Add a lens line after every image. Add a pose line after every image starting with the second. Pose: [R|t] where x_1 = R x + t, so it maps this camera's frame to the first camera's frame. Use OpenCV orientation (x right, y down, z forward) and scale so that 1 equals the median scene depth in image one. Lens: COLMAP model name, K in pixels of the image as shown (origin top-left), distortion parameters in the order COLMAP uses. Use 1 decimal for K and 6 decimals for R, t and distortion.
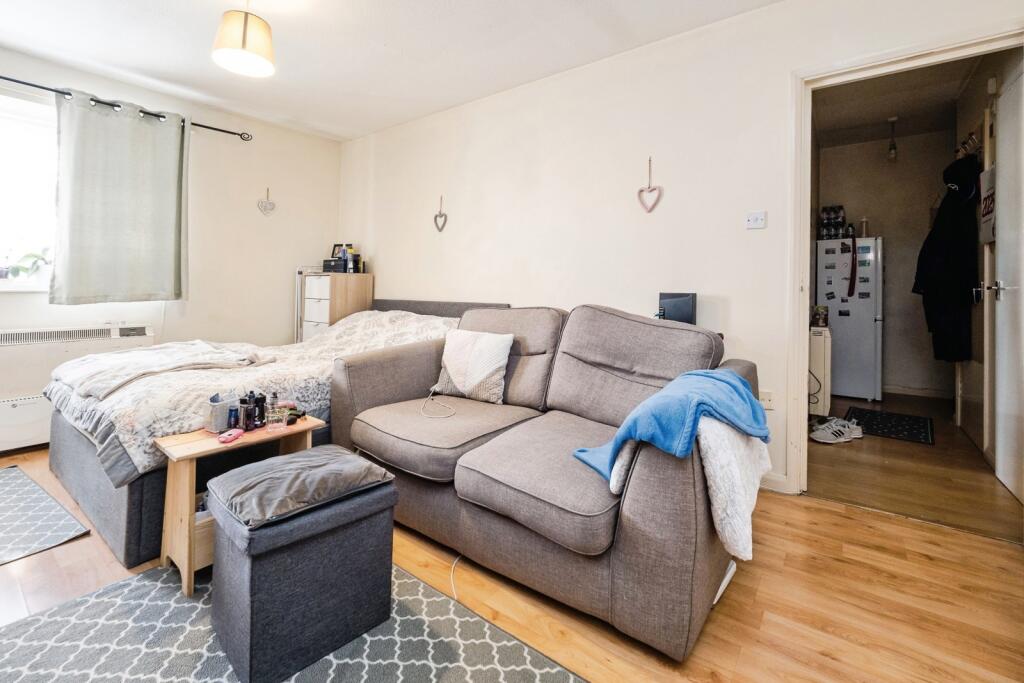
lens RADIAL K [[443.7, 0, 524.4], [0, 443.7, 279.7], [0, 0, 1]] dist [-0.006095, -0.001335]
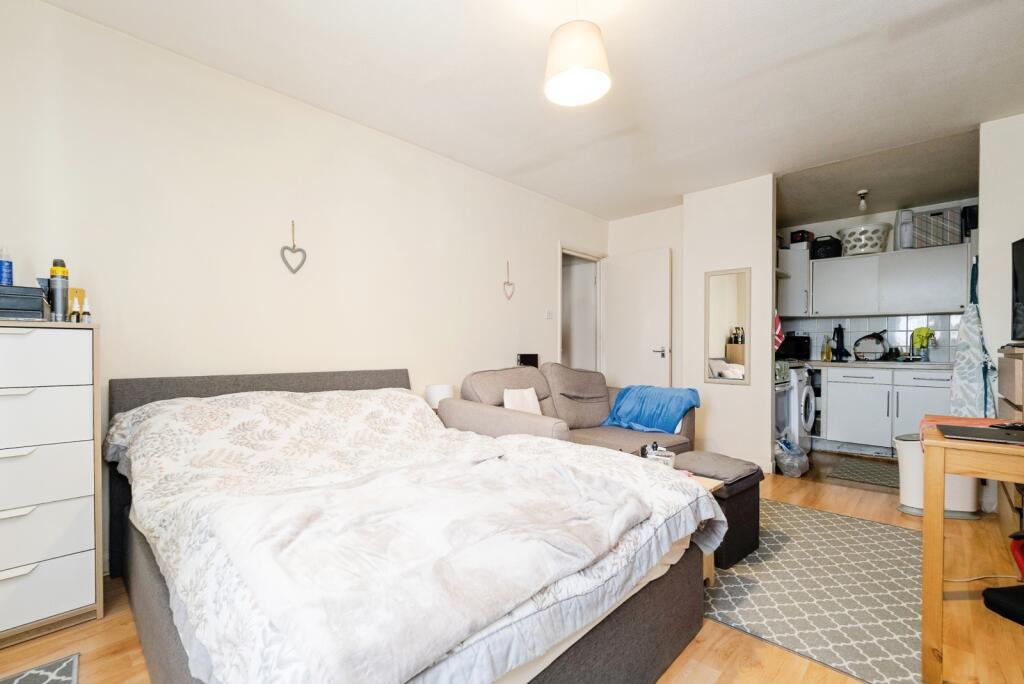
lens RADIAL K [[443.7, 0, 522.7], [0, 443.7, 353.1], [0, 0, 1]] dist [-0.006095, -0.001335]
pose [[0.118747, -0.014276, 0.992822, -1.526505], [-0.014334, 0.999768, 0.016090, 0.001491], [-0.992821, -0.016142, 0.118515, 1.012858]]
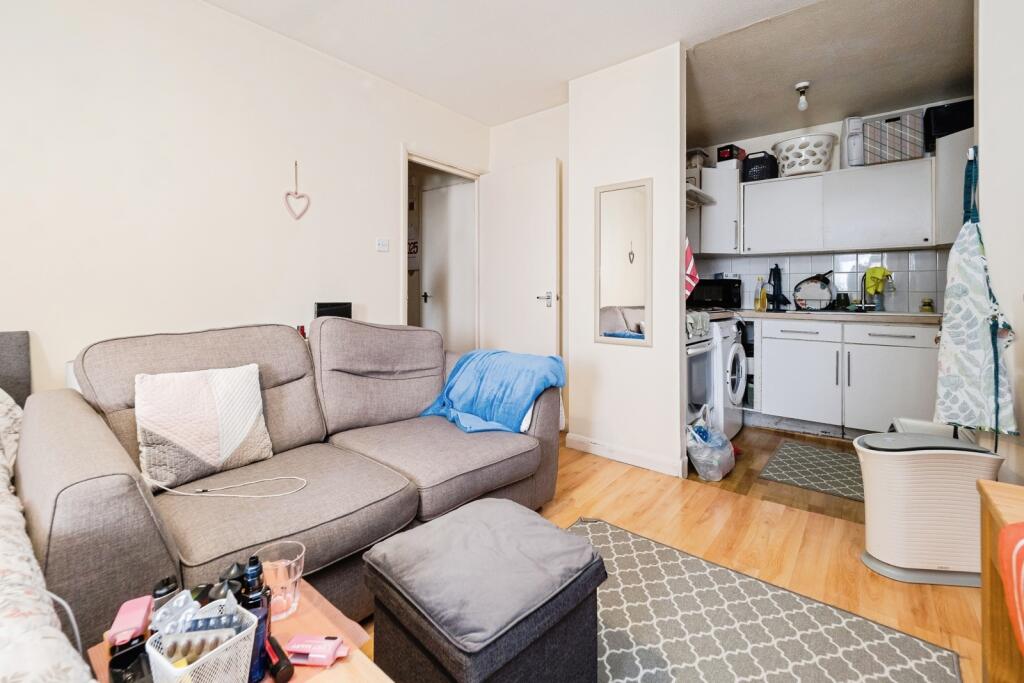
lens RADIAL K [[443.7, 0, 522.7], [0, 443.7, 293.3], [0, 0, 1]] dist [-0.006095, -0.001335]
pose [[0.027382, -0.000433, 0.999625, -0.869262], [-0.014886, 0.999889, 0.000841, -0.000095], [-0.999514, -0.014903, 0.027372, 0.627448]]
